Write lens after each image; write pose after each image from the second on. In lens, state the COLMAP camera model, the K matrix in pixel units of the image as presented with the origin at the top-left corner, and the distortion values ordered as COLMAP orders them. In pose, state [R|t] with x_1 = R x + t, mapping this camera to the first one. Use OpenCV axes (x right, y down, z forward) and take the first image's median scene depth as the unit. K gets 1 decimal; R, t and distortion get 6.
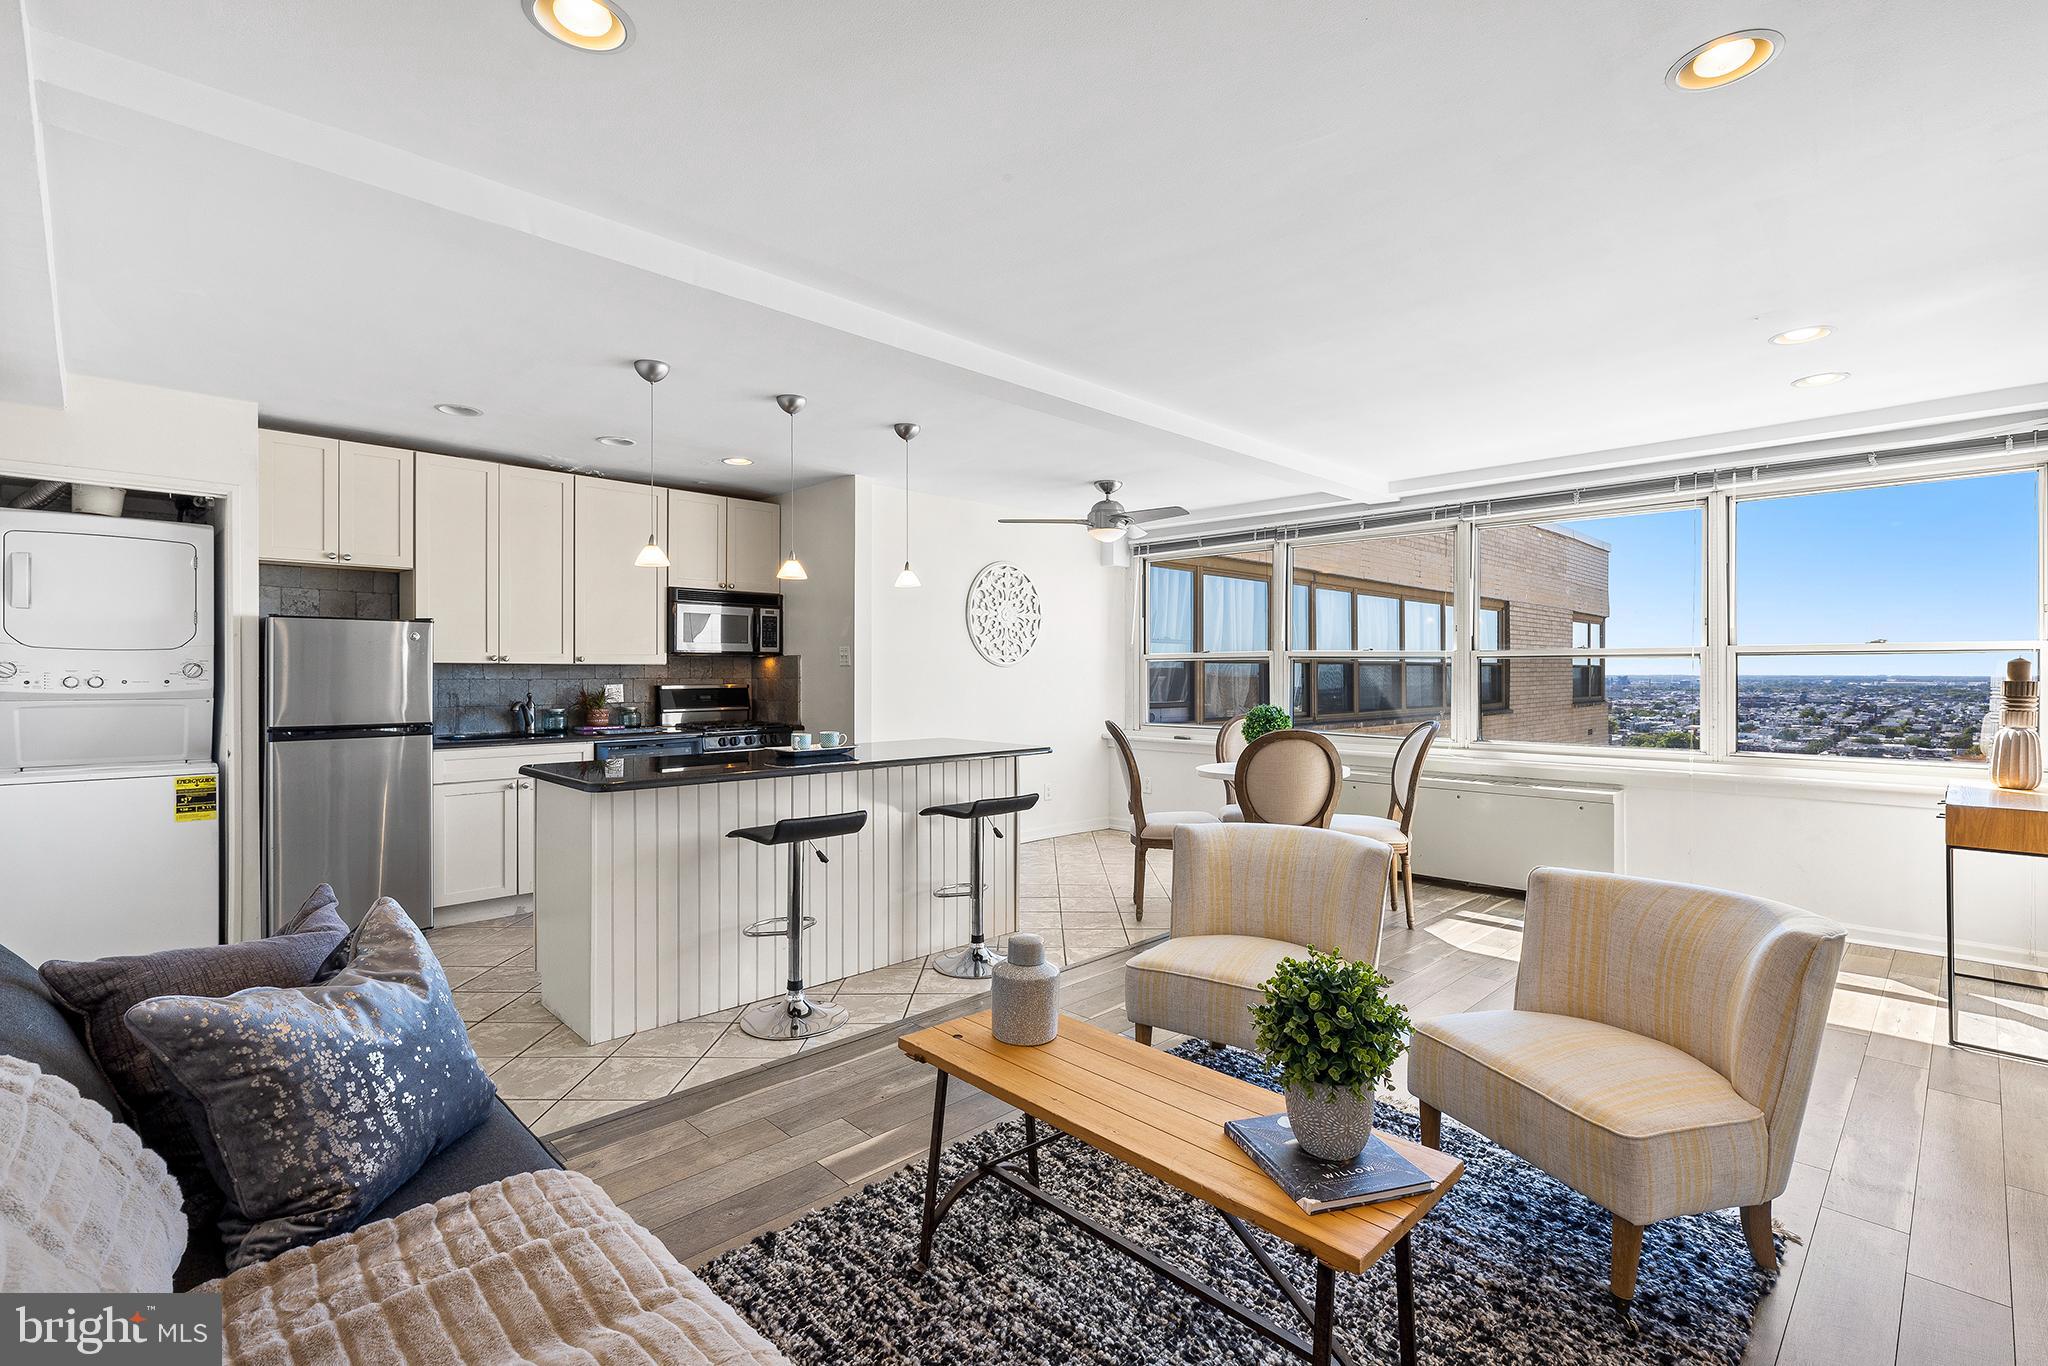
lens RADIAL K [[923.9, 0, 1028.6], [0, 923.9, 673.5], [0, 0, 1]] dist [0.002931, 0.000293]
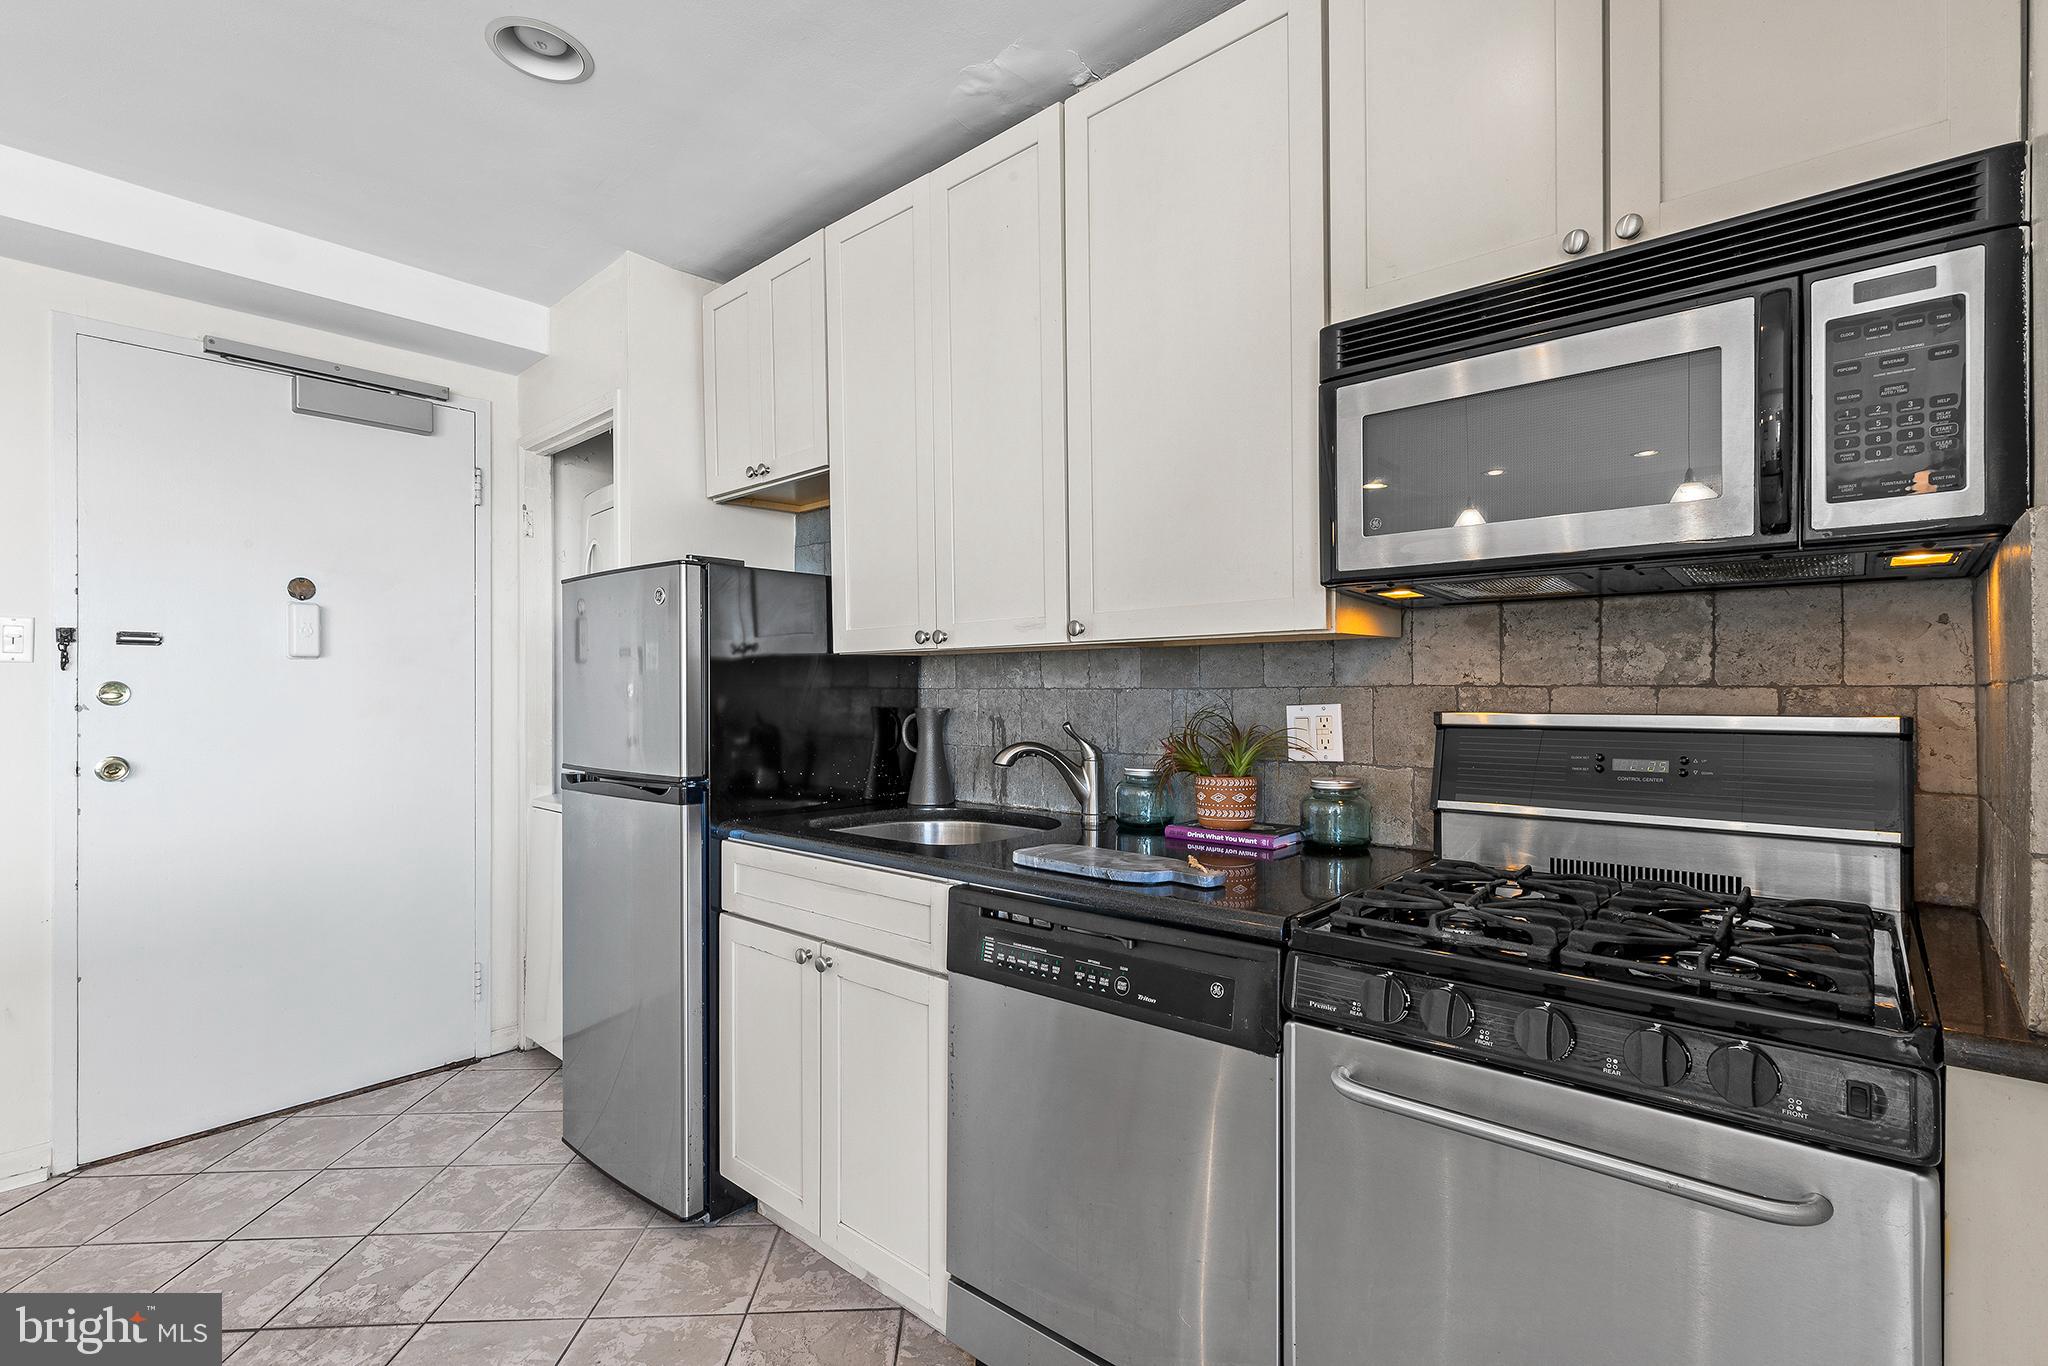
lens RADIAL K [[931.3, 0, 1034.1], [0, 931.3, 691.8], [0, 0, 1]] dist [0.001368, 0.000362]
pose [[0.057034, 0.000113, -0.998372, -0.141564], [0.000684, 1.000000, 0.000152, 0.007811], [0.998372, -0.000691, 0.057033, 0.972792]]
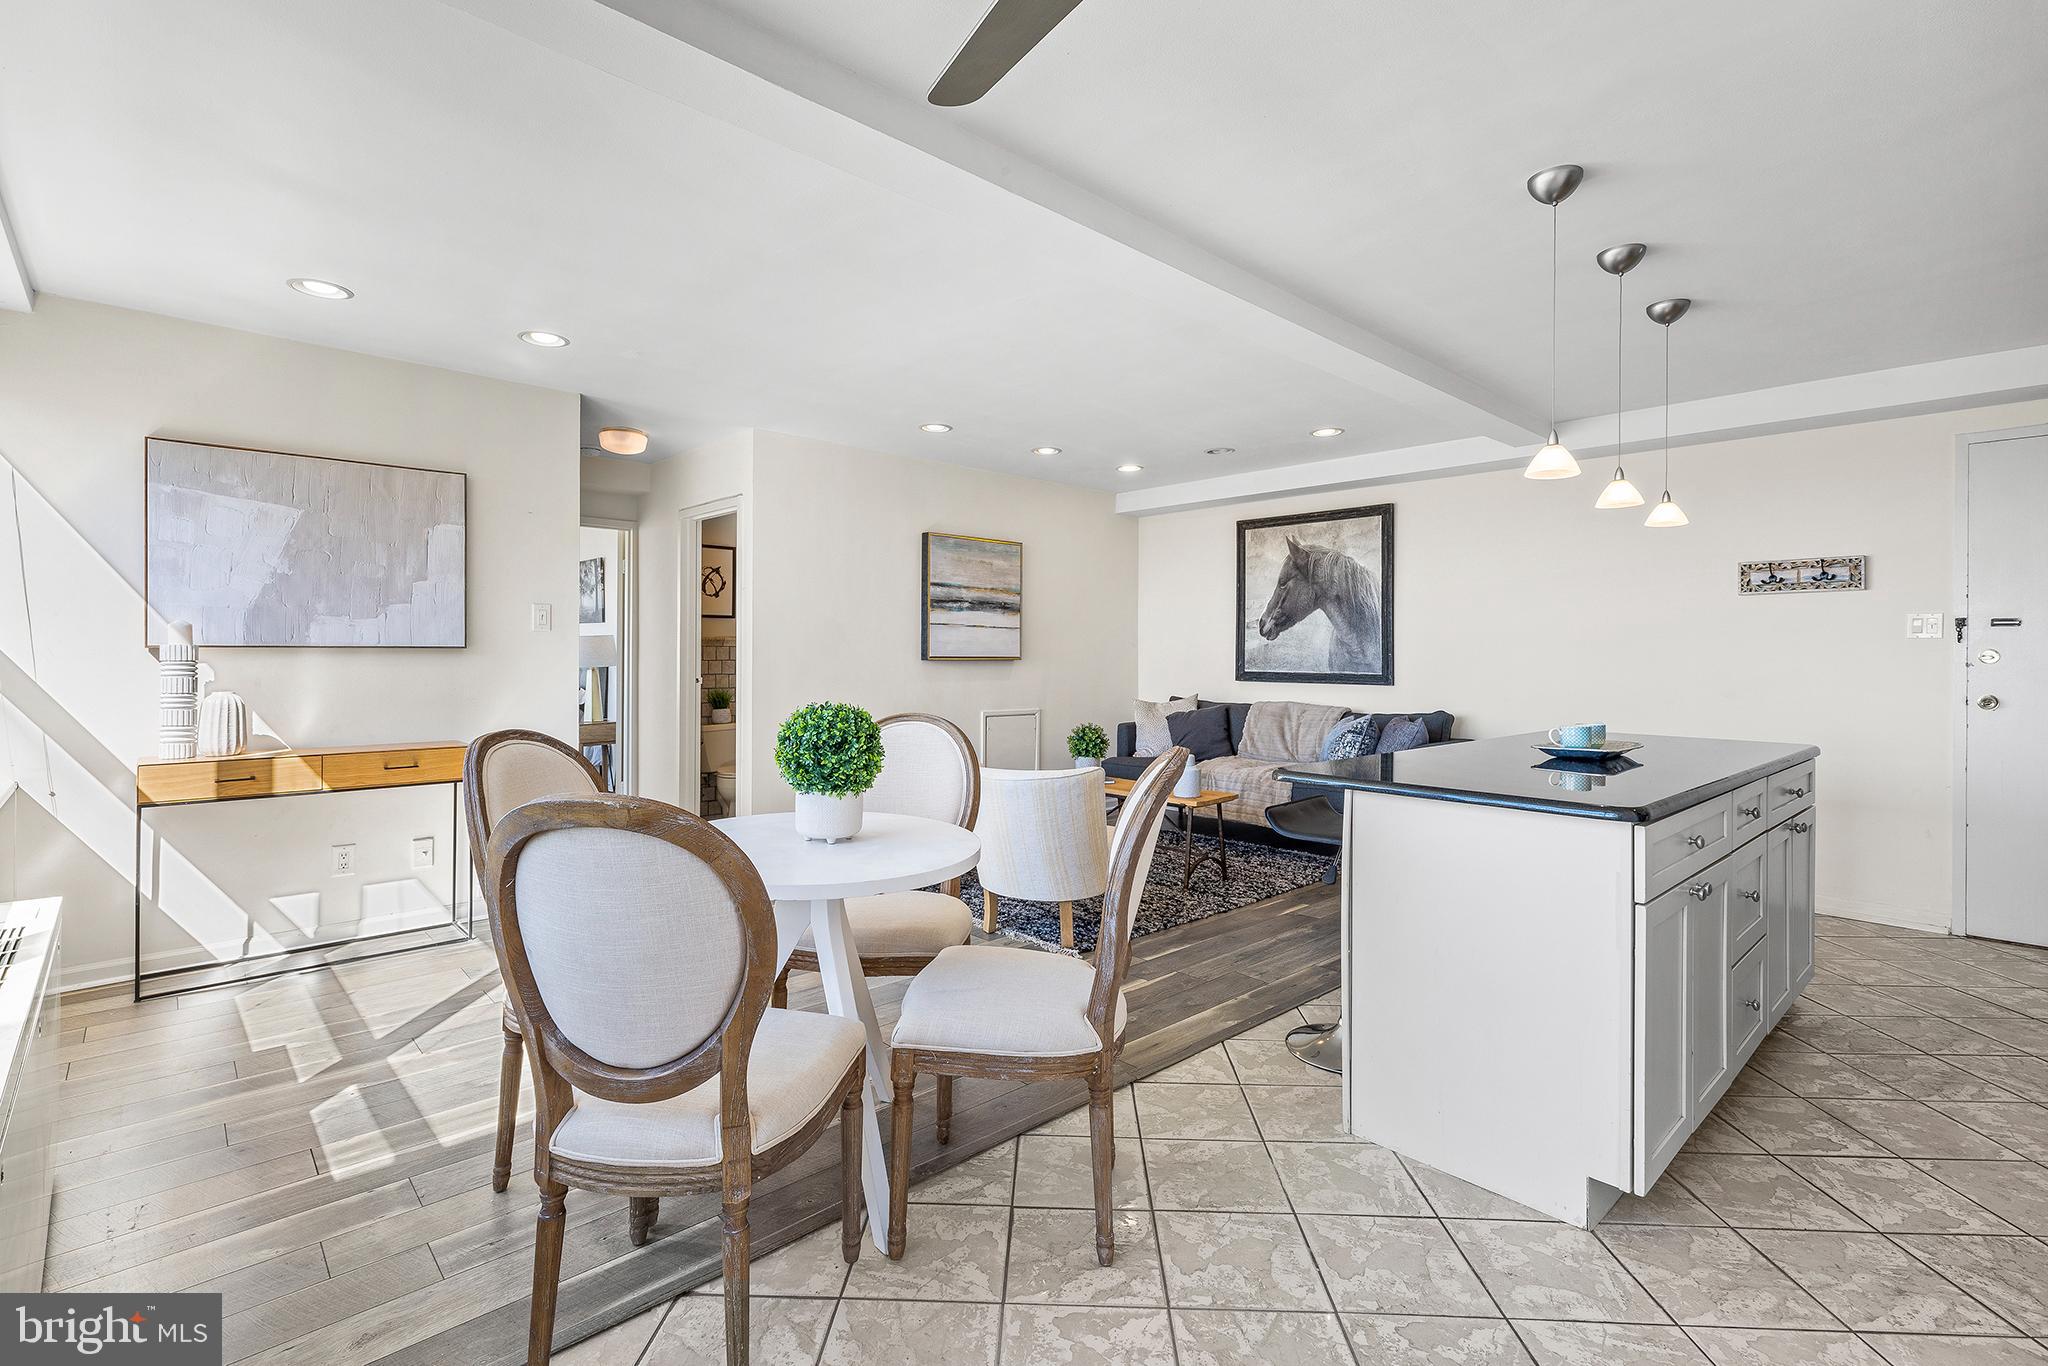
lens RADIAL K [[917.9, 0, 1020.5], [0, 917.9, 652.5], [0, 0, 1]] dist [-0.001604, -0.000150]
pose [[-0.999318, -0.006028, 0.036430, 0.133330], [-0.005997, 0.999982, 0.000956, 0.009096], [-0.036435, 0.000737, -0.999336, 1.320332]]
